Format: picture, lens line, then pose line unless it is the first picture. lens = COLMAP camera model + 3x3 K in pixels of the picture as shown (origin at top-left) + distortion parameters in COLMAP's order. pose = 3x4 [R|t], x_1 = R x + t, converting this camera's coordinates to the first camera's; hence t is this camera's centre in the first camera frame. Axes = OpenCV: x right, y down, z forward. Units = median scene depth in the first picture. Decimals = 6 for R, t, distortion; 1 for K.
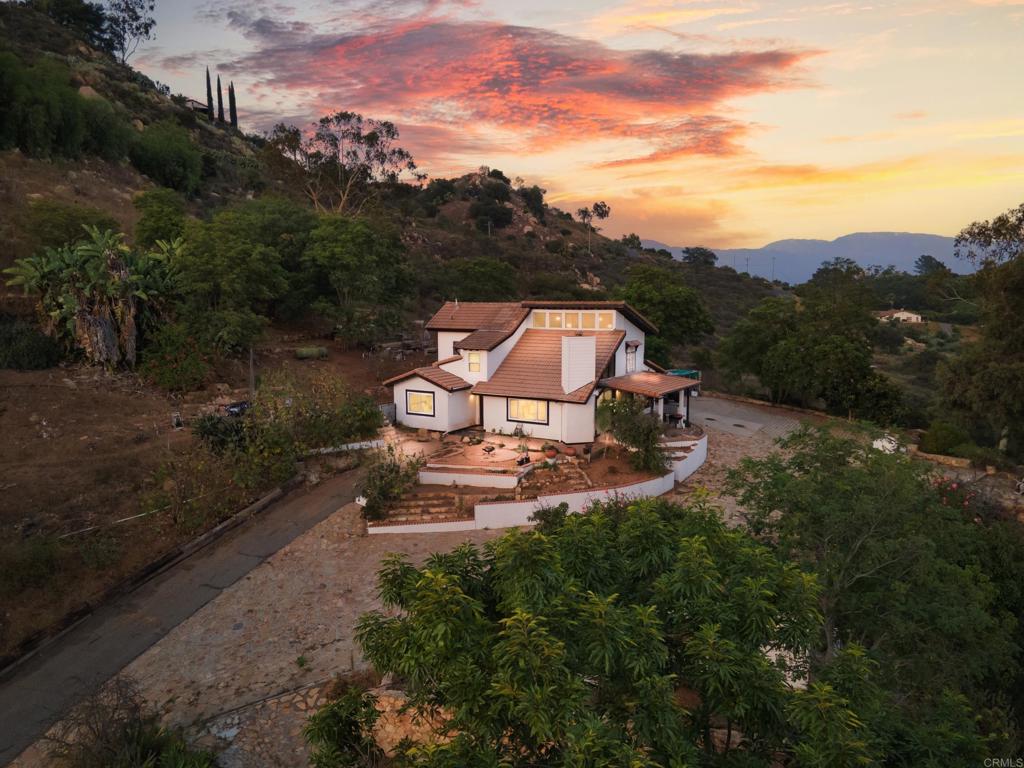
lens RADIAL K [[780.8, 0, 488.9], [0, 780.8, 386.0], [0, 0, 1]] dist [0.053513, -0.000132]
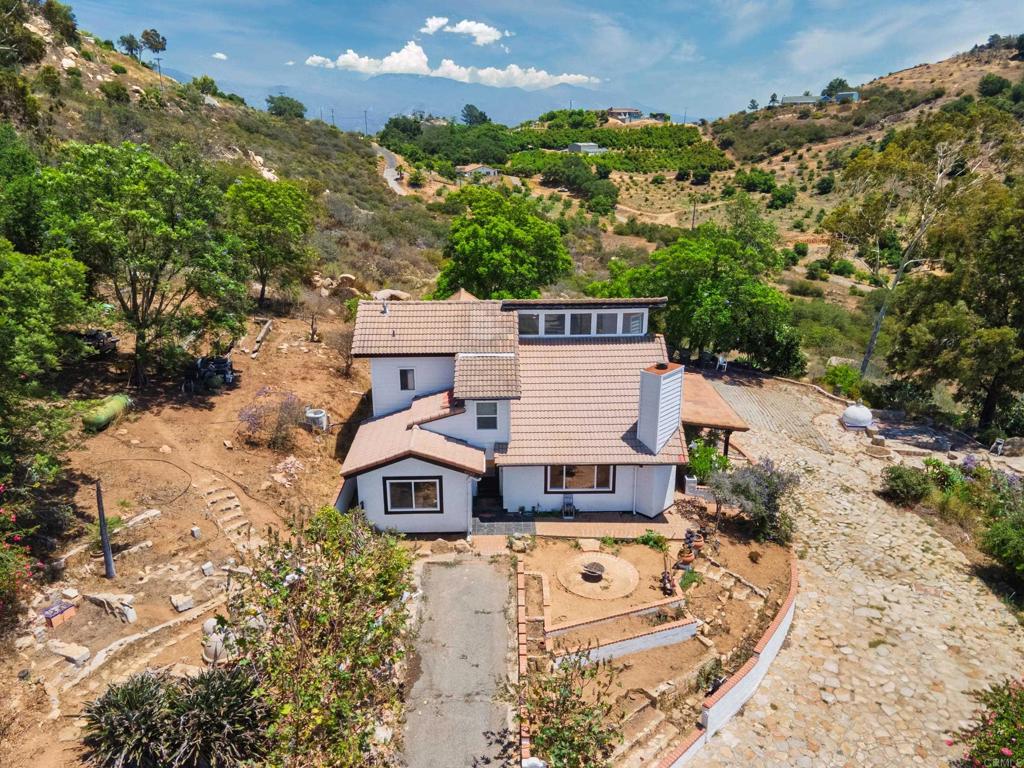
lens RADIAL K [[772.4, 0, 493.5], [0, 772.4, 380.7], [0, 0, 1]] dist [0.043765, -0.000506]
pose [[0.827850, -0.174593, 0.533087, -0.093189], [0.065539, 0.973926, 0.217195, -0.052369], [-0.557108, -0.144867, 0.817707, 0.129310]]
